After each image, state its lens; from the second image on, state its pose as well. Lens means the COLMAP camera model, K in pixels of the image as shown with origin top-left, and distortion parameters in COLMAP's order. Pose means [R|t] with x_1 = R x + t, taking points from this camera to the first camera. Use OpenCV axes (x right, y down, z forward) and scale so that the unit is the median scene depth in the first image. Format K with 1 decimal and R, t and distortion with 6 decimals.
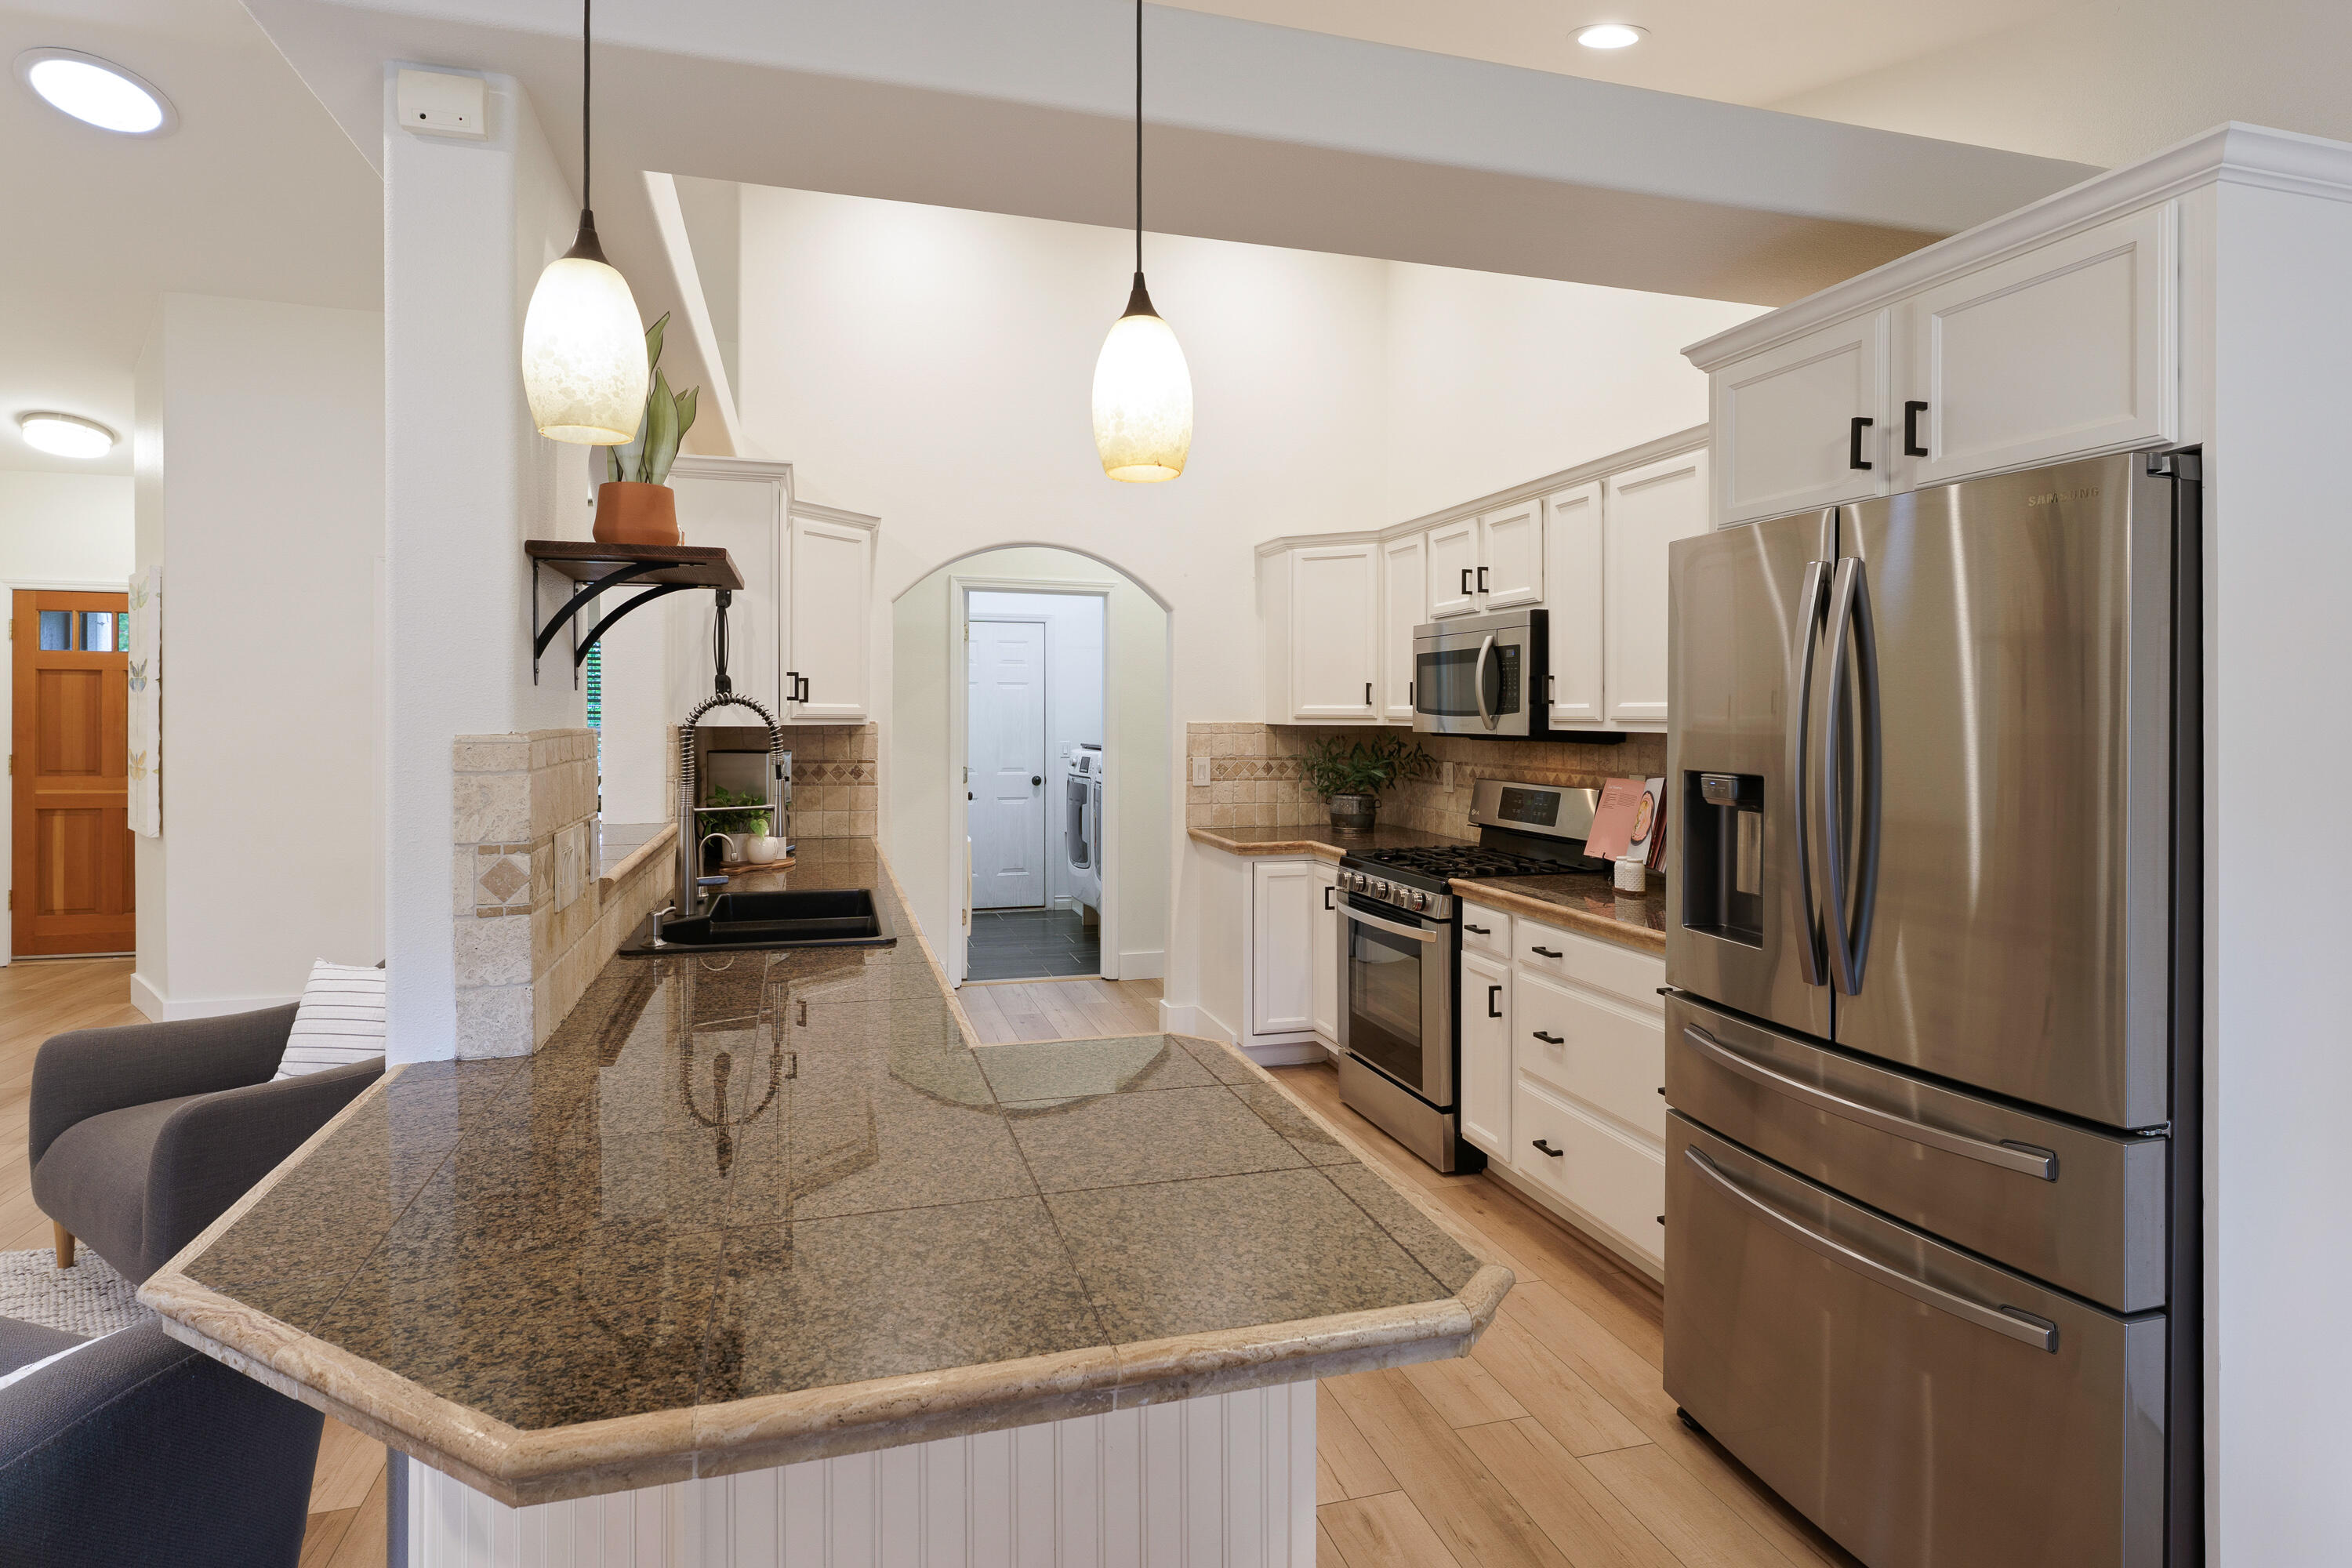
lens RADIAL K [[1214.1, 0, 1186.3], [0, 1214.1, 713.1], [0, 0, 1]] dist [0.001383, 0.000124]
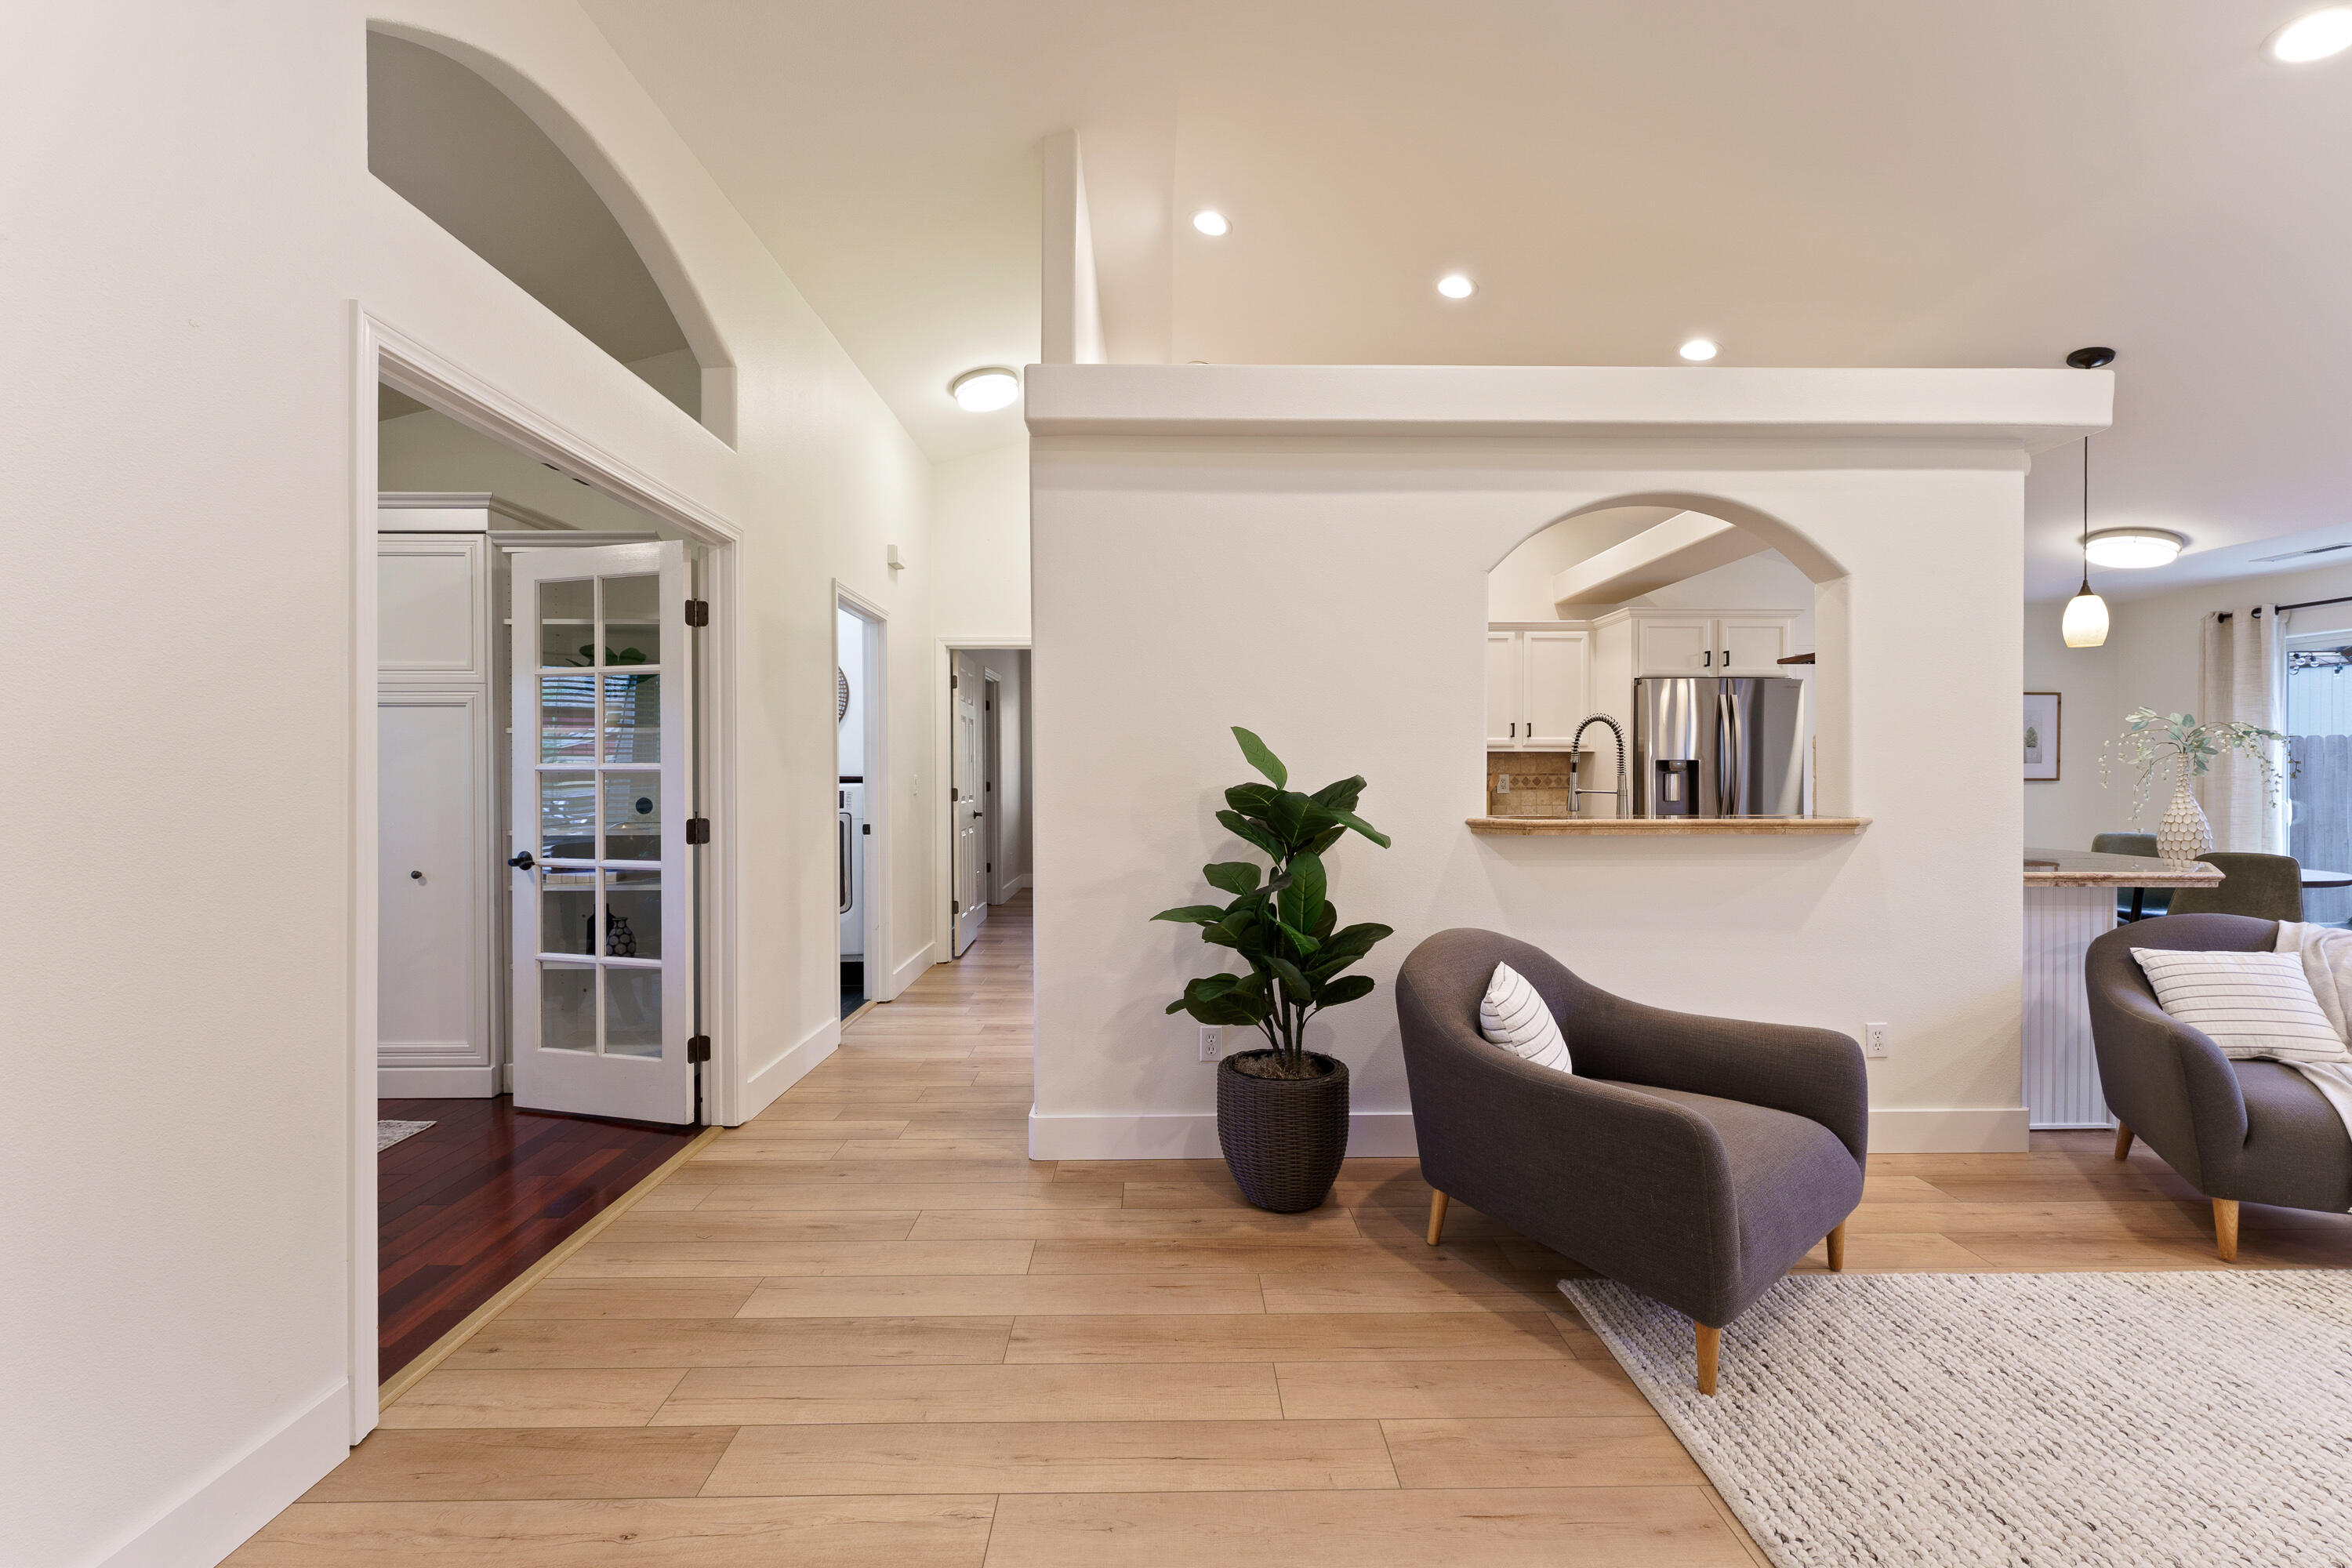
lens RADIAL K [[941.2, 0, 1176.0], [0, 941.2, 784.0], [0, 0, 1]] dist [-0.000150, -0.000297]
pose [[0.276900, -0.019392, 0.960703, -1.046448], [0.000429, 0.999799, 0.020058, 0.029639], [-0.960899, -0.005142, 0.276852, 0.763676]]
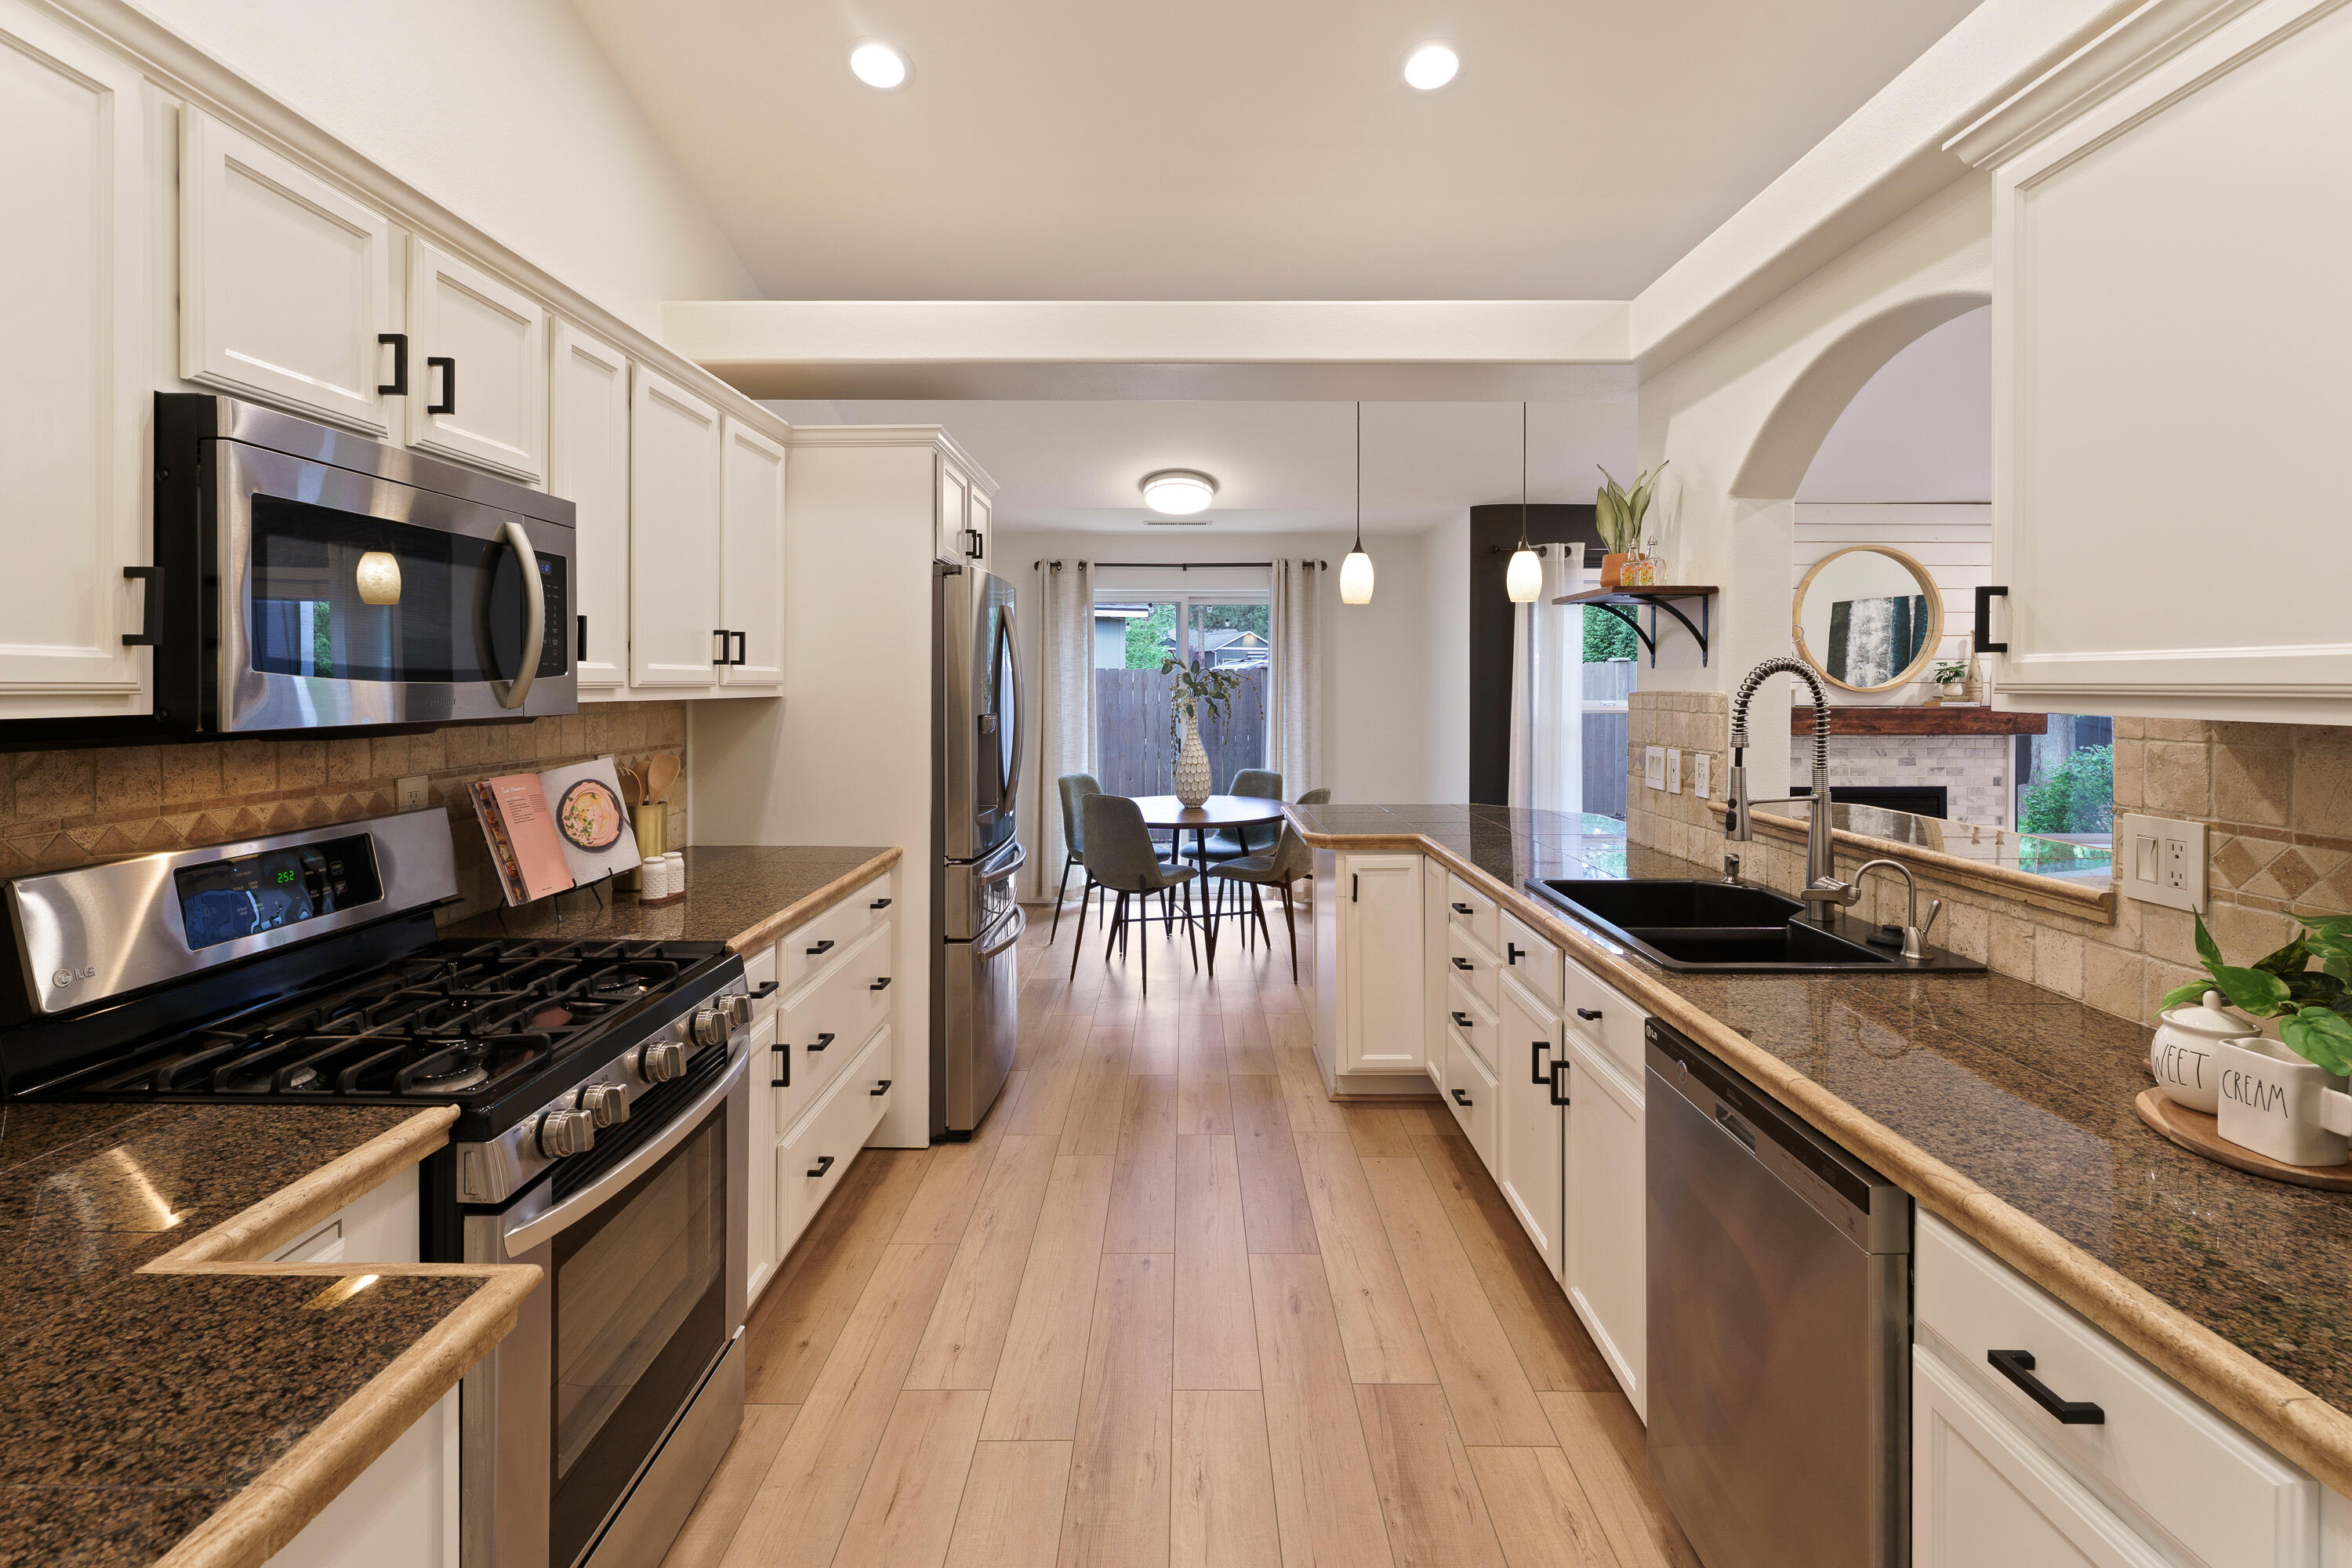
lens RADIAL K [[1072.1, 0, 1181.1], [0, 1072.1, 687.0], [0, 0, 1]] dist [-0.001238, 0.000162]
pose [[-0.954272, -0.005938, 0.298880, -0.131877], [-0.004851, 0.999979, 0.004377, 0.001410], [-0.298900, 0.002727, -0.954281, 1.170217]]
